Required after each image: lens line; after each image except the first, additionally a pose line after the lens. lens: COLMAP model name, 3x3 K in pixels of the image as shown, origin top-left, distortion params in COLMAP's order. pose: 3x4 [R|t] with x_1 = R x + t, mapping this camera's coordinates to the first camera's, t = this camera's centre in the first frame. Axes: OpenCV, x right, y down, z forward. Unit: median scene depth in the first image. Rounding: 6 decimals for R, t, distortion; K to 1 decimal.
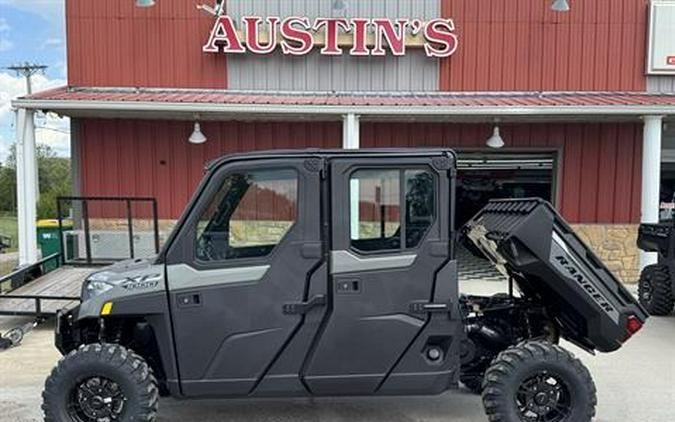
lens RADIAL K [[666.2, 0, 340.7], [0, 666.2, 256.8], [0, 0, 1]] dist [0.210956, -0.451528]
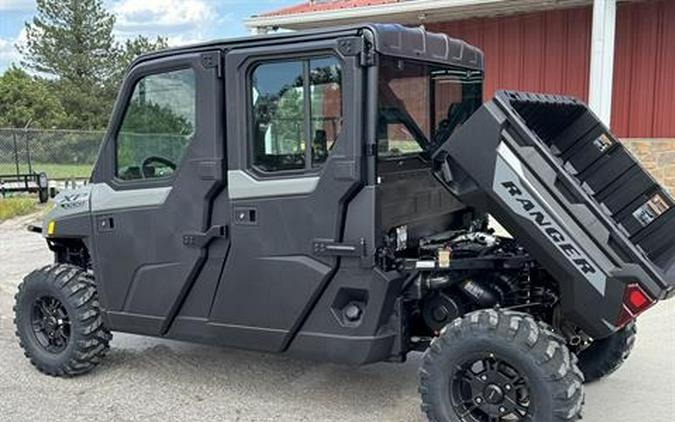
lens RADIAL K [[735.0, 0, 337.4], [0, 735.0, 256.4], [0, 0, 1]] dist [0.192275, -0.436404]
pose [[0.851476, 0.069826, -0.519724, 0.547421], [-0.019992, 0.994697, 0.100885, 0.001541], [0.524013, -0.075511, 0.848357, 0.307967]]
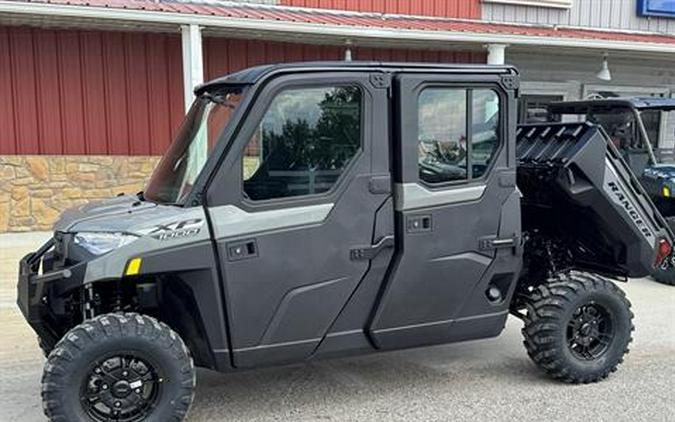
lens RADIAL K [[735.0, 0, 337.4], [0, 735.0, 256.4], [0, 0, 1]] dist [0.192275, -0.436404]
pose [[0.930633, -0.060406, 0.360934, -0.427939], [0.031844, 0.995909, 0.084568, 0.001165], [-0.364566, -0.067209, 0.928749, 0.139205]]
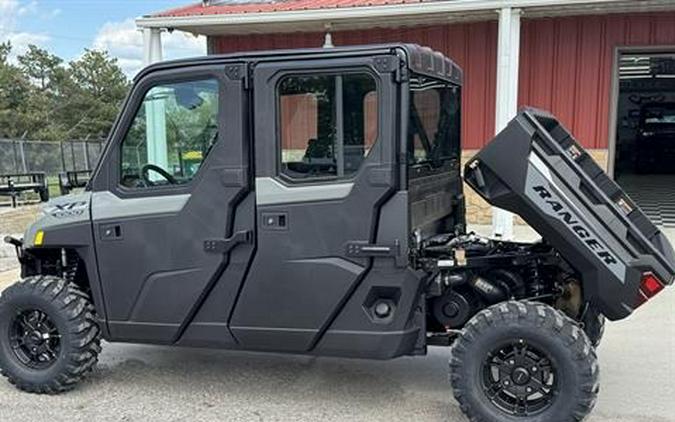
lens RADIAL K [[799.3, 0, 338.2], [0, 799.3, 253.6], [0, 0, 1]] dist [0.179723, -0.348405]
pose [[0.937836, 0.037773, -0.345016, 0.417247], [-0.013940, 0.997357, 0.071301, 0.012248], [0.346797, -0.062060, 0.935885, 0.100759]]
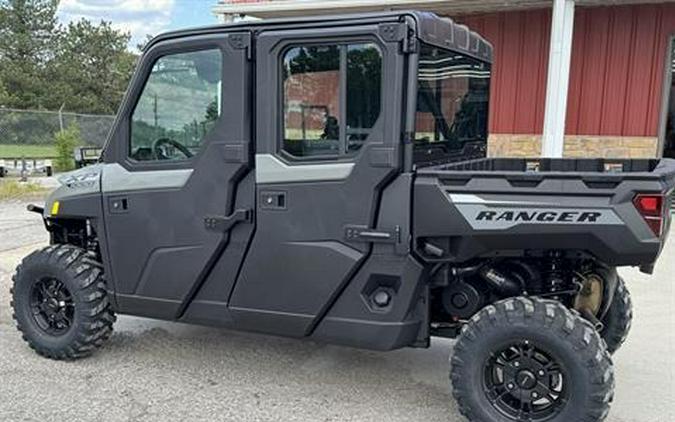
lens RADIAL K [[701.5, 0, 338.4], [0, 701.5, 254.4], [0, 0, 1]] dist [0.176078, -0.371767]
pose [[0.895469, 0.092737, -0.435357, 0.435643], [-0.046289, 0.992154, 0.116133, 0.007257], [0.442711, -0.083841, 0.892736, 0.284736]]
